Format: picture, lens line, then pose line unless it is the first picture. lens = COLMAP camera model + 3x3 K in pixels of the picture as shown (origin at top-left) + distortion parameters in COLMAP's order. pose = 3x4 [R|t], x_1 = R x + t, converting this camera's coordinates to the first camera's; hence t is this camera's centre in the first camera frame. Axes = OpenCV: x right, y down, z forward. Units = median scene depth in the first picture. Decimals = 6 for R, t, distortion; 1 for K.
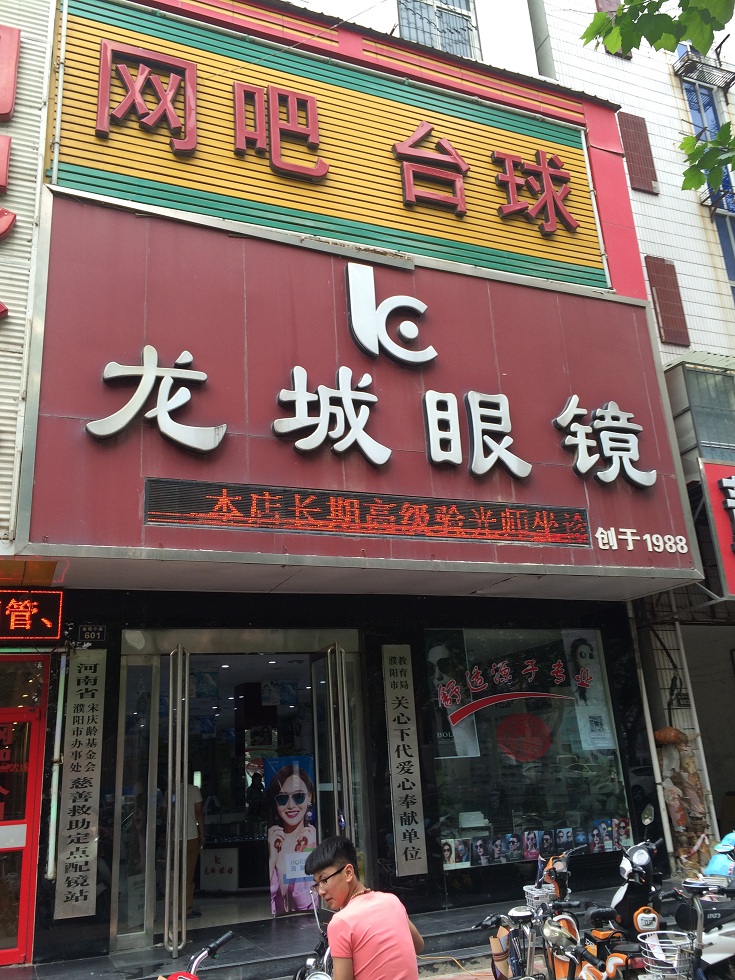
lens RADIAL K [[845.1, 0, 367.5], [0, 845.1, 490.0], [0, 0, 1]] dist [0.092570, -0.130358]
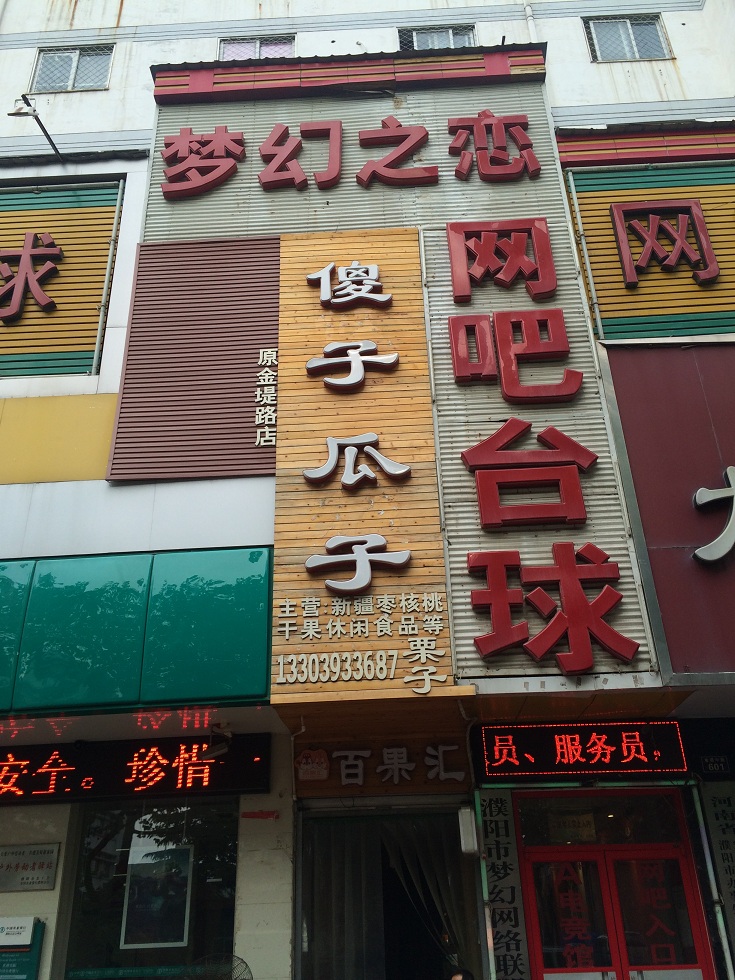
lens RADIAL K [[845.1, 0, 367.5], [0, 845.1, 490.0], [0, 0, 1]] dist [0.092570, -0.130358]
pose [[0.909730, -0.166895, -0.380180, -0.254803], [0.108827, 0.979490, -0.169576, -0.016213], [0.400684, 0.112895, 0.909234, -0.085576]]
